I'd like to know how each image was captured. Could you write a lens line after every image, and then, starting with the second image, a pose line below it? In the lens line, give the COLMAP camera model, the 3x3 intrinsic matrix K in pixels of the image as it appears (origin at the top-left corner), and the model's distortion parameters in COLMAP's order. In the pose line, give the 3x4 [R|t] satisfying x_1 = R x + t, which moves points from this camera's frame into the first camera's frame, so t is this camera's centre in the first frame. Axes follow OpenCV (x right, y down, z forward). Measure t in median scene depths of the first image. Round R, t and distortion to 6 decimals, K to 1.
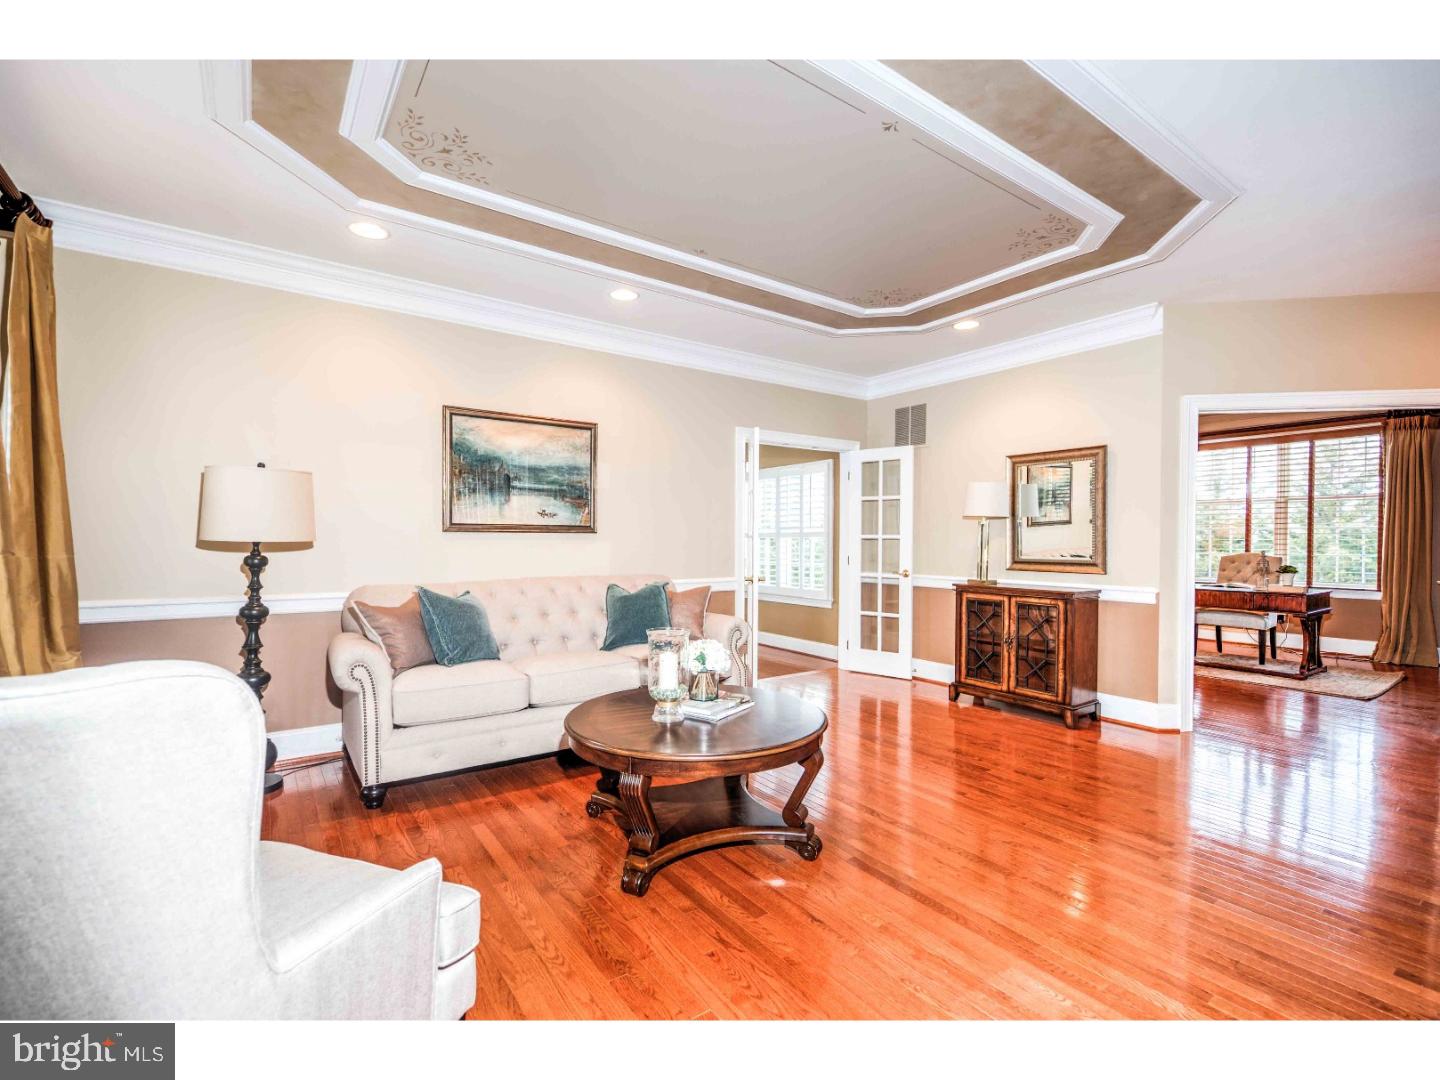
lens RADIAL K [[631.0, 0, 720.0], [0, 631.0, 540.0], [0, 0, 1]] dist [0.000328, 0.000006]
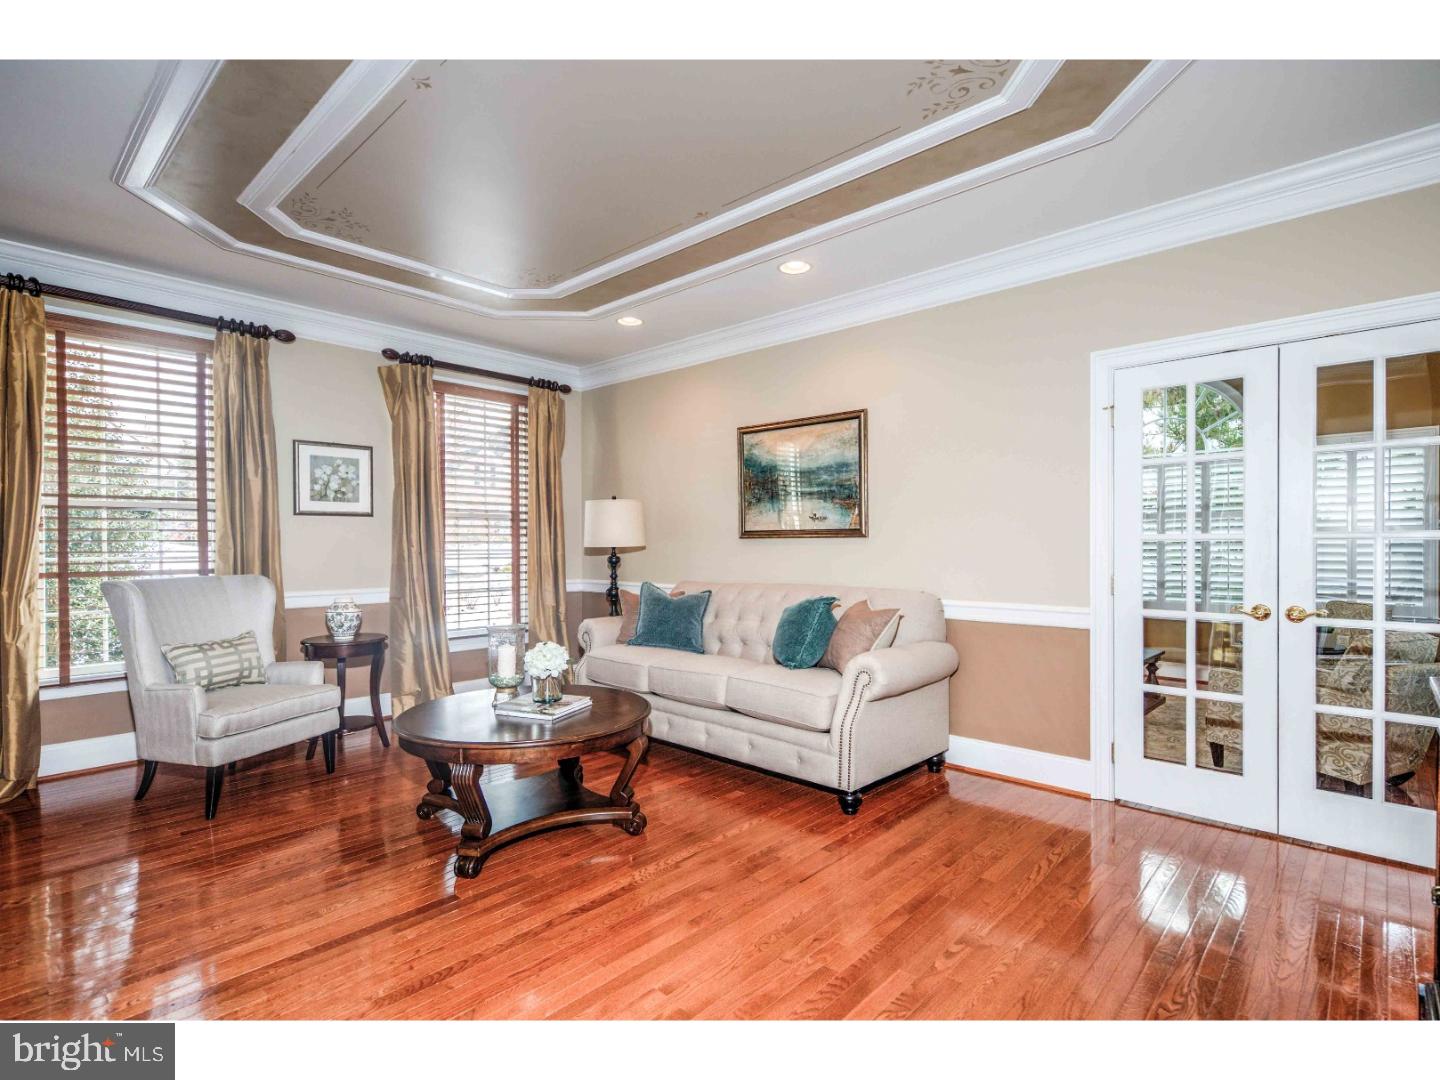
lens RADIAL K [[709.2, 0, 720.0], [0, 709.2, 540.0], [0, 0, 1]] dist [0.002578, 0.000186]
pose [[0.215421, -0.016159, -0.976388, 0.726995], [-0.003328, 0.999845, -0.017281, 0.010365], [0.976516, 0.006972, 0.215334, 0.630859]]
